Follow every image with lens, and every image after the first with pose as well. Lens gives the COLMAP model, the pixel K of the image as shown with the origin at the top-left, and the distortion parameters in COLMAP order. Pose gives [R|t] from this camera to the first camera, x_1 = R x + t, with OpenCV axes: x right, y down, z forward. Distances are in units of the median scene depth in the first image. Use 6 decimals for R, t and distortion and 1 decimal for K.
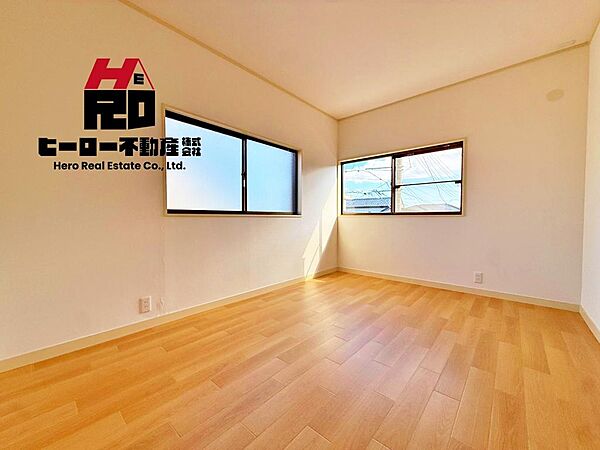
lens RADIAL K [[241.0, 0, 300.9], [0, 241.0, 223.4], [0, 0, 1]] dist [0.008391, 0.000633]
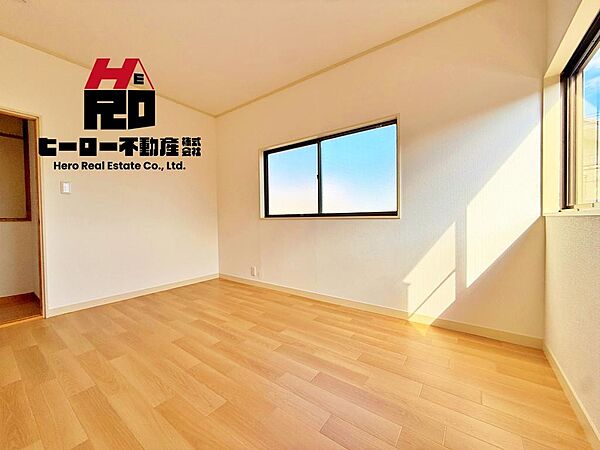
lens RADIAL K [[241.0, 0, 303.4], [0, 241.0, 229.7], [0, 0, 1]] dist [0.008391, 0.000633]
pose [[0.083252, 0.039823, -0.995733, 0.731471], [-0.009929, 0.999185, 0.039131, -0.021478], [0.996479, 0.006629, 0.083579, 0.807360]]
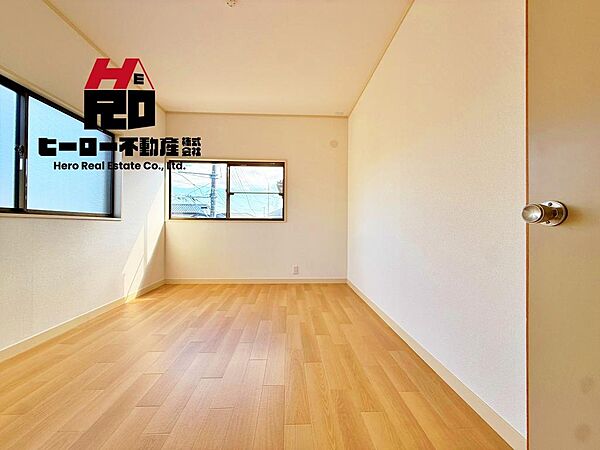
lens RADIAL K [[241.0, 0, 295.2], [0, 241.0, 224.0], [0, 0, 1]] dist [0.008391, 0.000633]
pose [[0.727531, 0.008276, 0.686025, -0.145973], [0.011872, 0.999626, -0.024650, 0.011935], [-0.685972, 0.026078, 0.727160, 0.062968]]
